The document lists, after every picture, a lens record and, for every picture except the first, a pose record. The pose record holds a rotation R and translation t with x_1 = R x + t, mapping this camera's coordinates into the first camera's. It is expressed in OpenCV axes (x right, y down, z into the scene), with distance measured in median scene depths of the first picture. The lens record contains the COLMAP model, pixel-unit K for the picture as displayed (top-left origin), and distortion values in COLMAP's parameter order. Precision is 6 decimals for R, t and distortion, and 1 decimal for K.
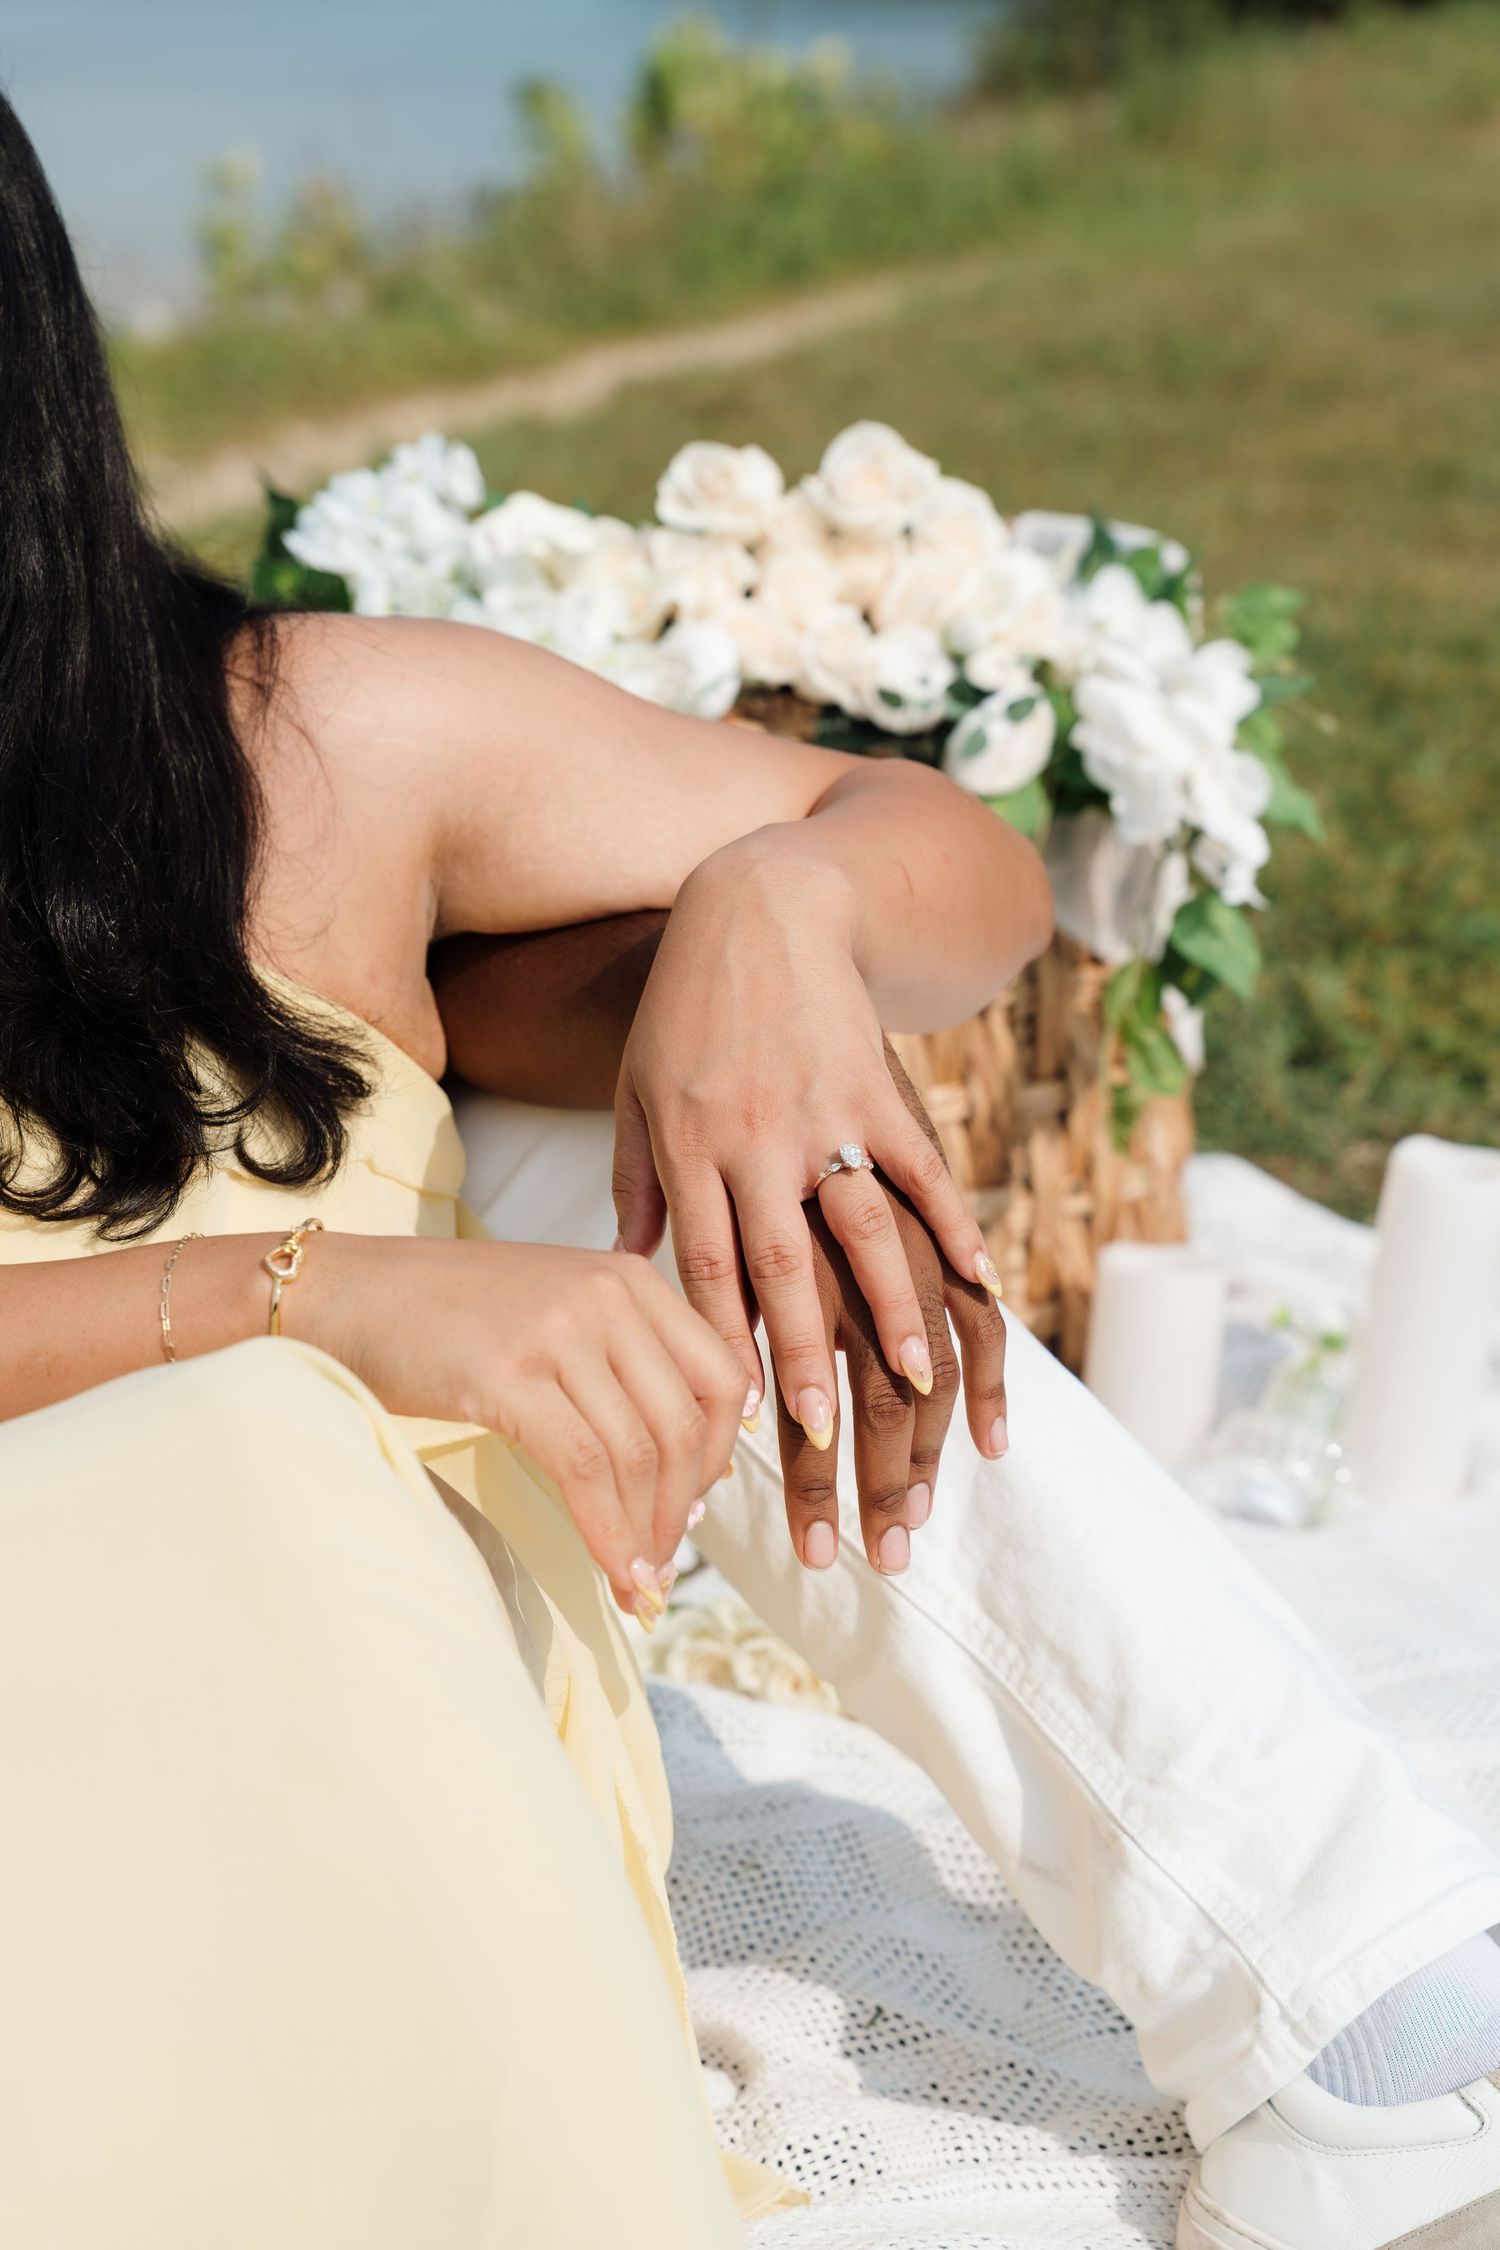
lens RADIAL K [[4470.6, 0, 750.0], [0, 4470.6, 1125.0], [0, 0, 1]] dist [0.079023, 0.423124]
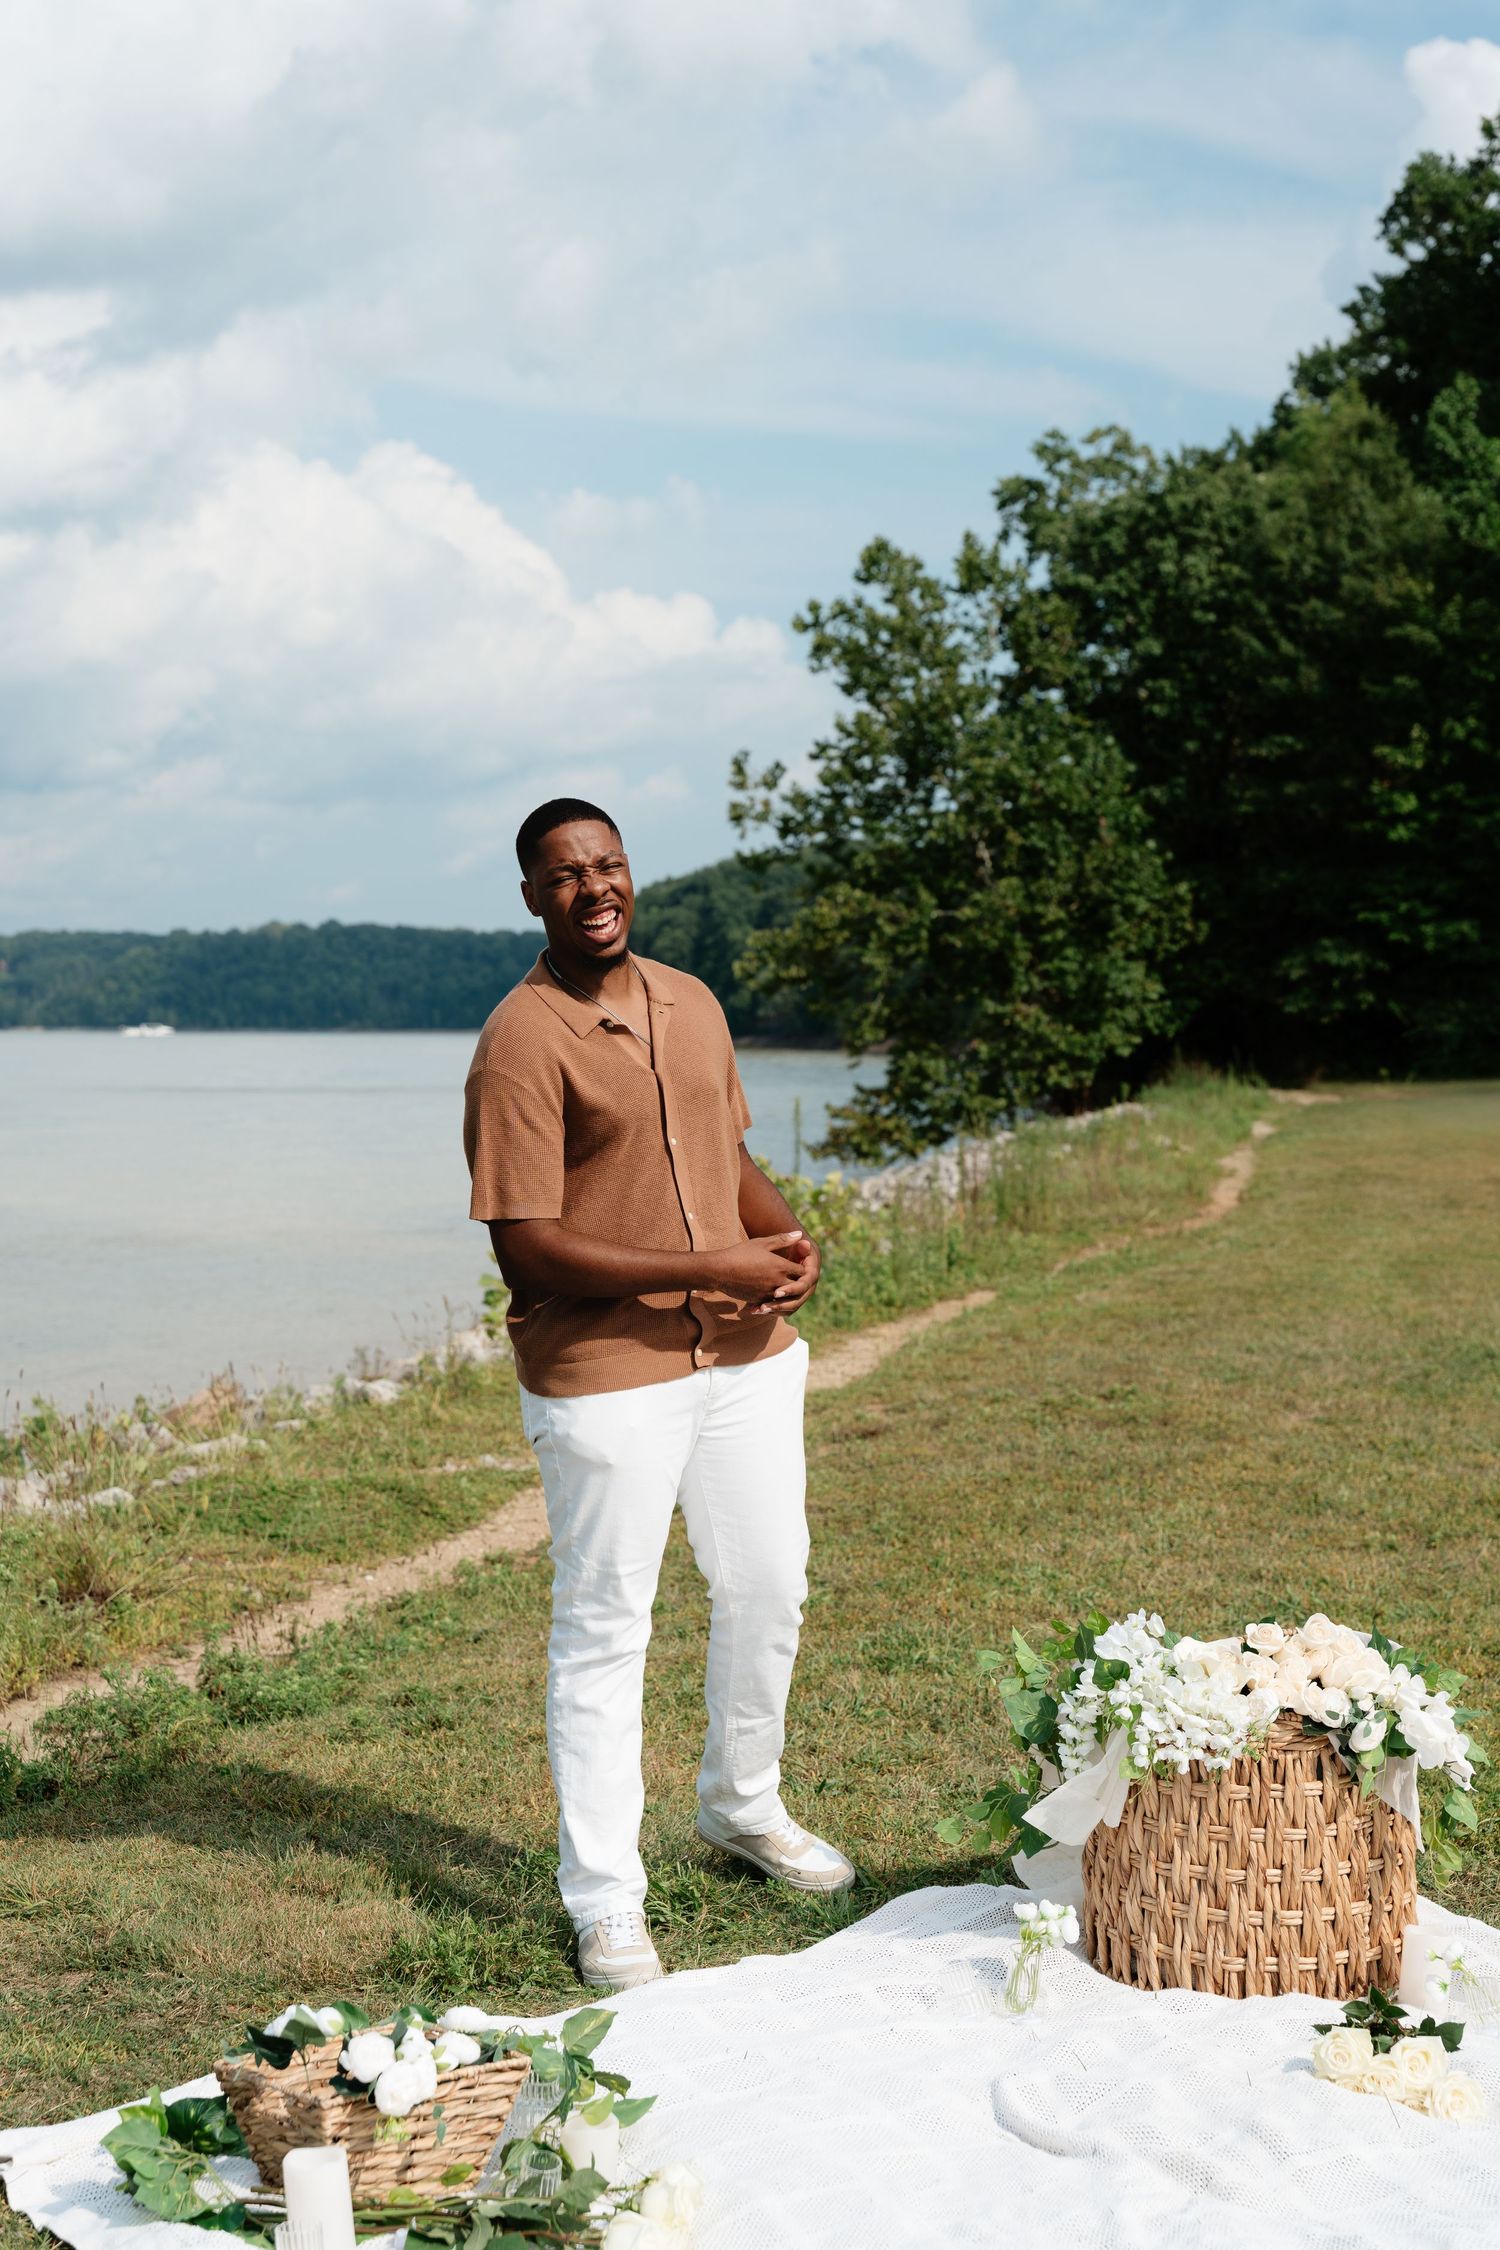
lens RADIAL K [[3079.2, 0, 750.0], [0, 3079.2, 1125.0], [0, 0, 1]] dist [0.014110, 0.003110]
pose [[0.999537, 0.007541, 0.029463, -0.375523], [-0.000739, 0.974510, -0.224341, -0.024321], [-0.030404, 0.224216, 0.974065, -0.882003]]
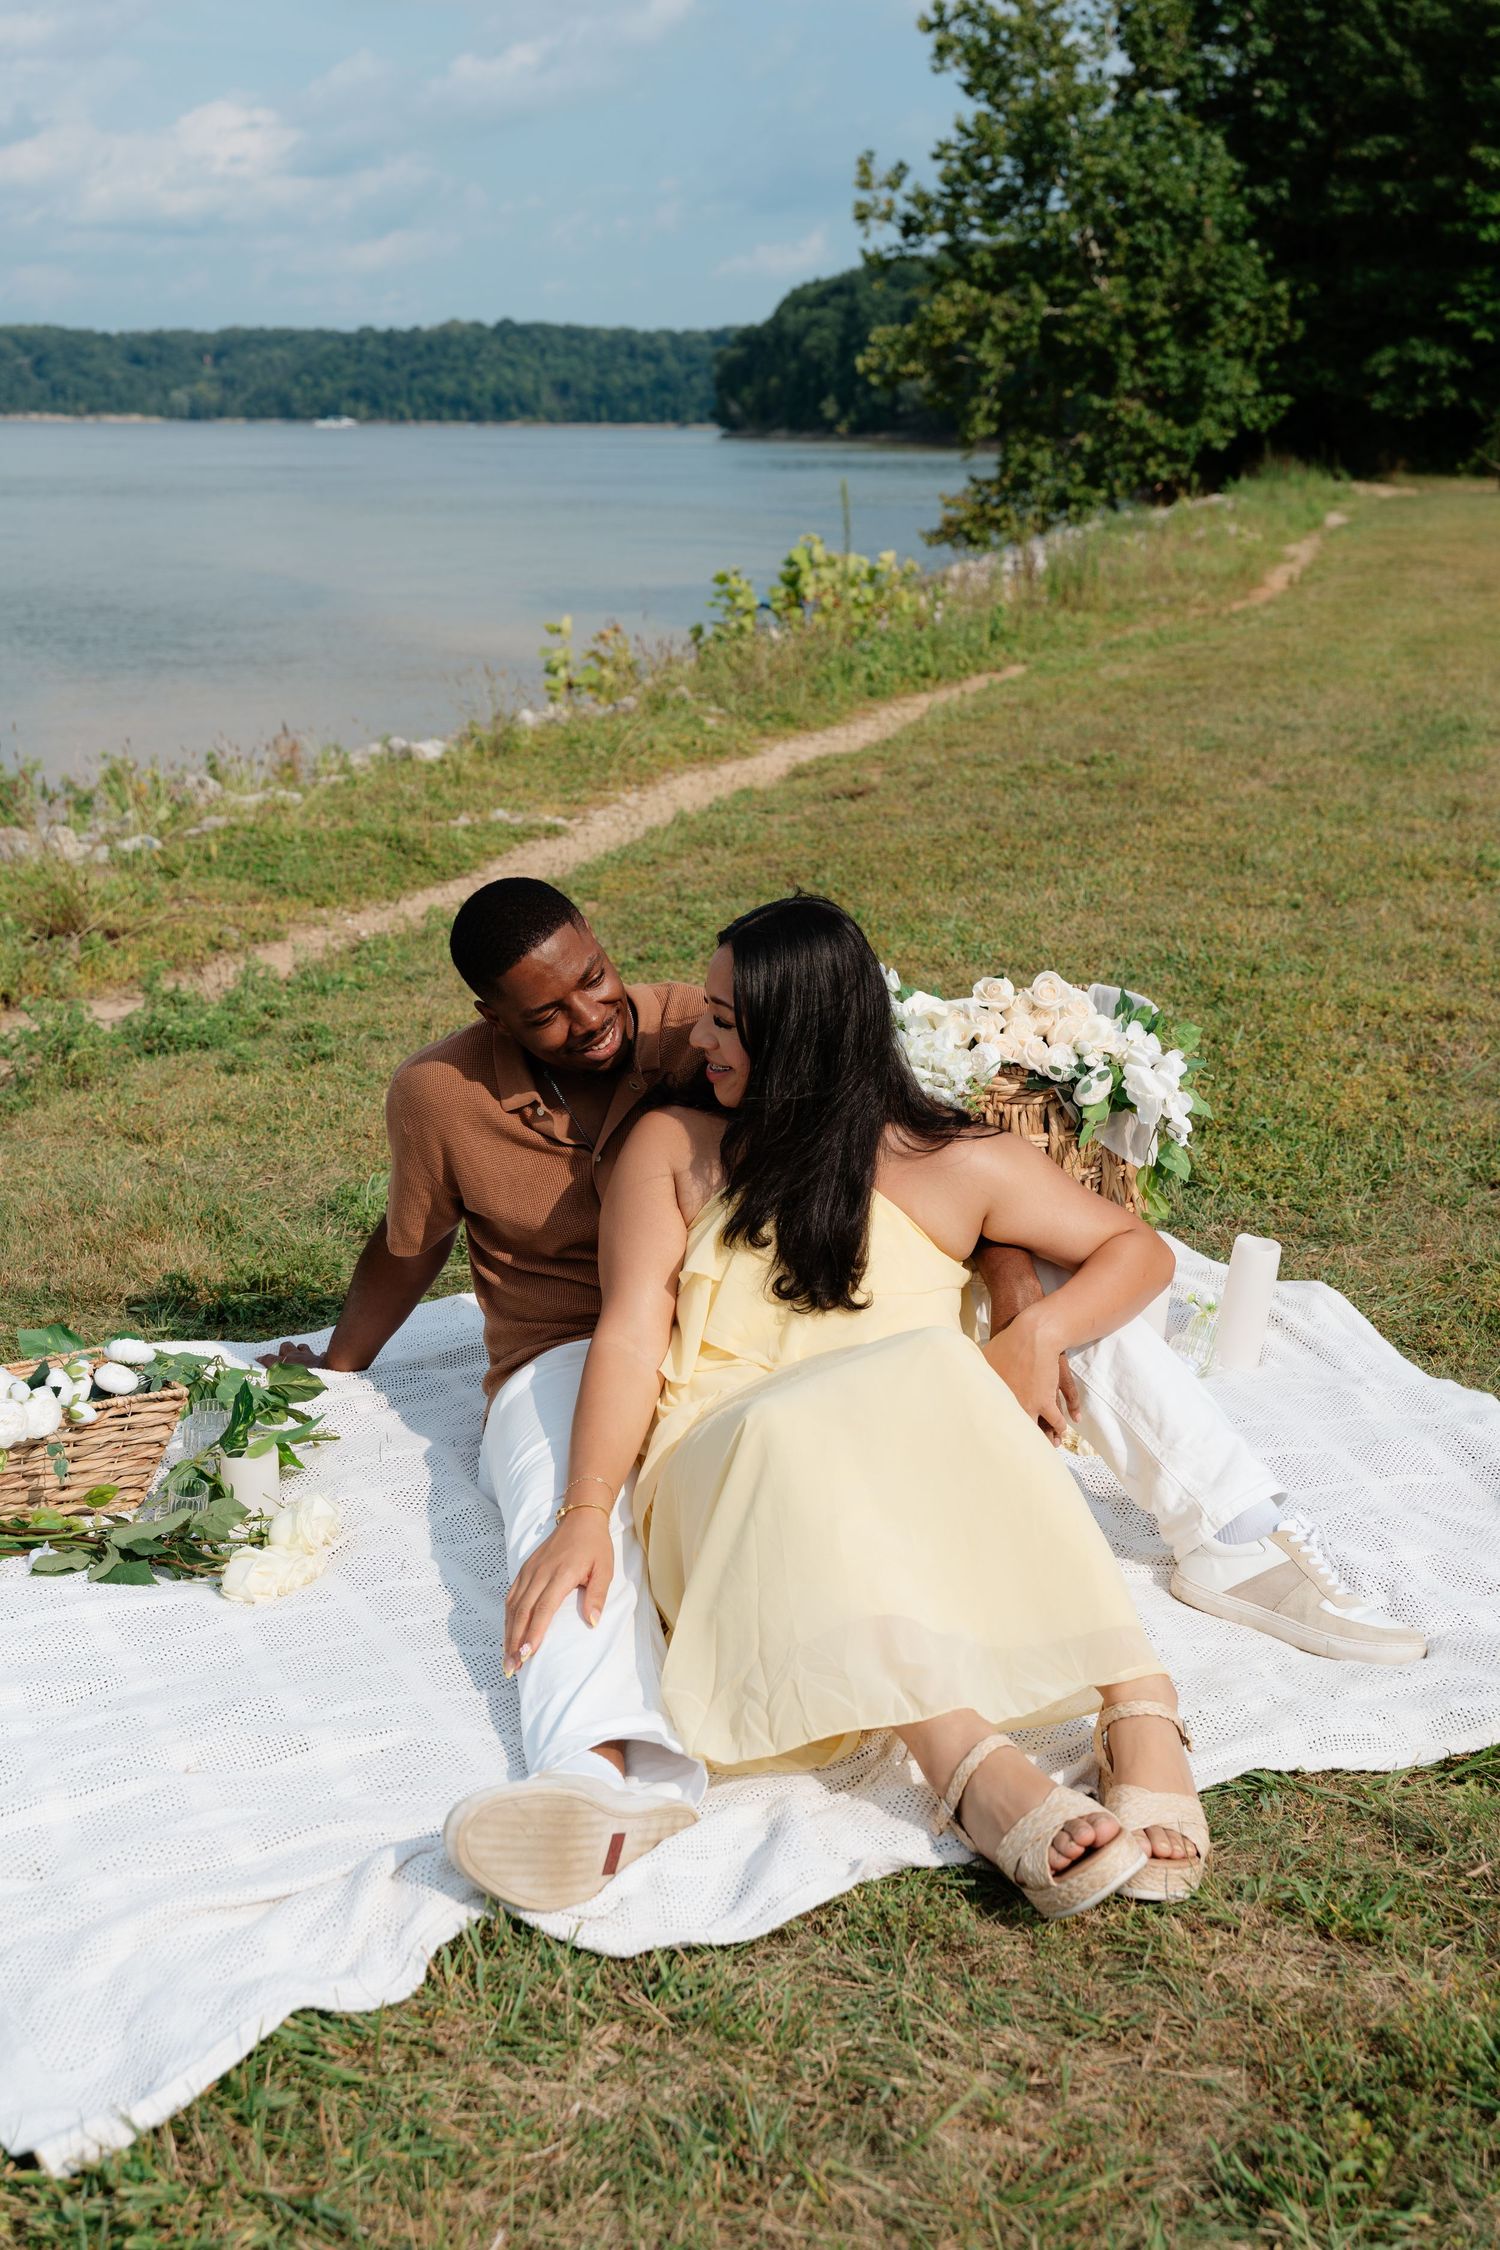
lens RADIAL K [[2734.0, 0, 750.0], [0, 2734.0, 1125.0], [0, 0, 1]] dist [0.002588, 0.013435]
pose [[0.999682, 0.018553, -0.017059, -0.125537], [-0.018660, 0.999807, -0.006144, -0.047845], [0.016942, 0.006461, 0.999836, -0.673573]]
